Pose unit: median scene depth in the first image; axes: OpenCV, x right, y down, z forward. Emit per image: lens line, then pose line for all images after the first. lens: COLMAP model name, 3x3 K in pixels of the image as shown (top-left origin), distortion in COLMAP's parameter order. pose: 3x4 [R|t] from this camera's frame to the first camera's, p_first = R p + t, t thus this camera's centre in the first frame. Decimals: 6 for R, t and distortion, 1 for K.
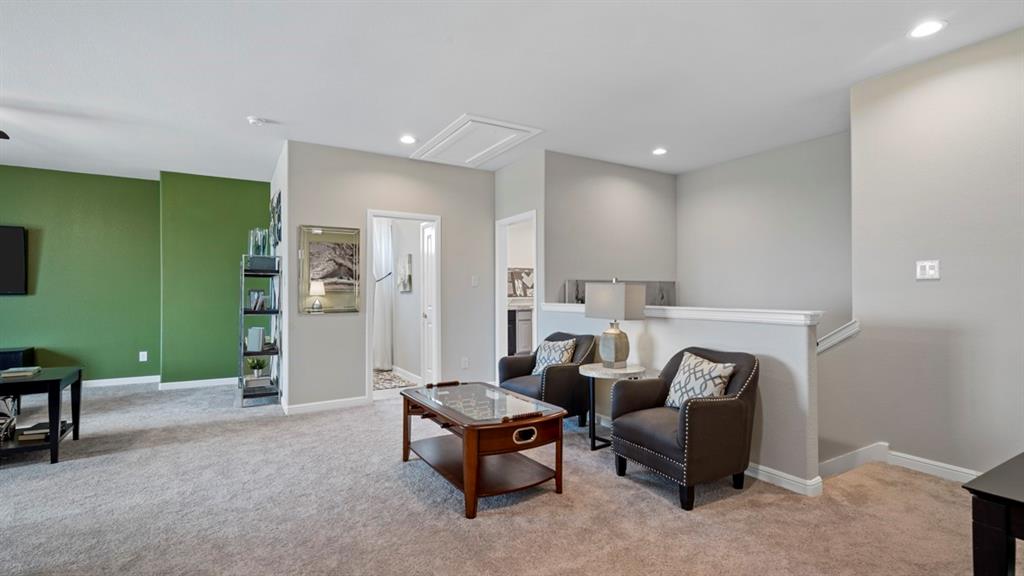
lens RADIAL K [[471.6, 0, 514.5], [0, 471.6, 289.5], [0, 0, 1]] dist [-0.000806, 0.000504]
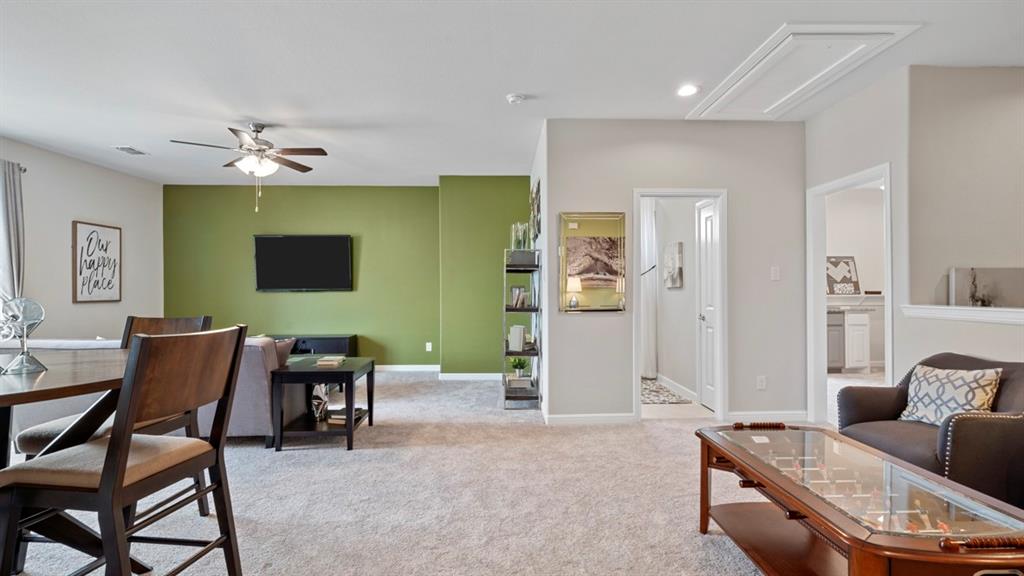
lens RADIAL K [[471.9, 0, 512.0], [0, 471.9, 288.0], [0, 0, 1]] dist [-0.000135, 0.000261]
pose [[0.867900, -0.001948, -0.496735, -0.086779], [0.004569, 0.999981, 0.004063, 0.000664], [0.496718, -0.005796, 0.867893, 0.173712]]
